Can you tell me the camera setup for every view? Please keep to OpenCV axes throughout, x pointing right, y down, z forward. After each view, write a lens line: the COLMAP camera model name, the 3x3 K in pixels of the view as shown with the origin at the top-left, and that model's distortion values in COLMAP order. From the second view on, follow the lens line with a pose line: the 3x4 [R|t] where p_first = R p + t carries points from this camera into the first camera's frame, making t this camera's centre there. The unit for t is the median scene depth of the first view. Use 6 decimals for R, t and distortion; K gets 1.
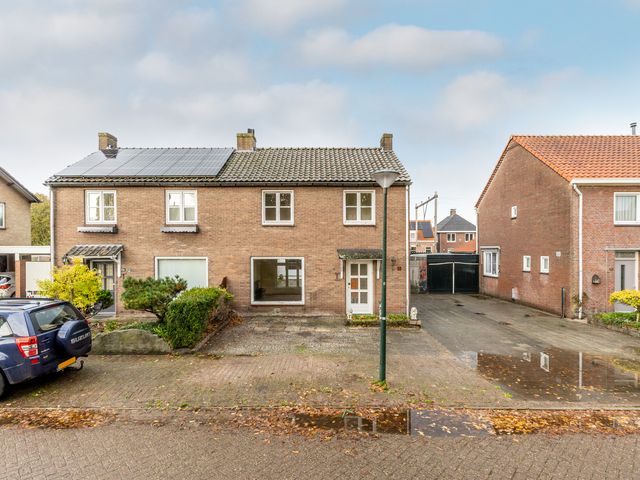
lens RADIAL K [[300.8, 0, 320.0], [0, 300.8, 240.0], [0, 0, 1]] dist [0.004179, 0.000661]
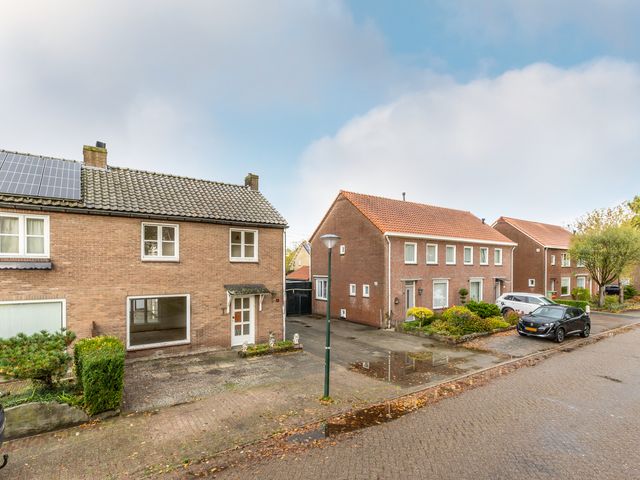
lens RADIAL K [[288.1, 0, 319.3], [0, 288.1, 265.4], [0, 0, 1]] dist [0.000954, 0.000238]
pose [[0.857298, 0.013309, 0.514648, -0.171016], [-0.009976, 0.999908, -0.009241, -0.030906], [-0.514723, 0.002788, 0.857352, -0.018223]]
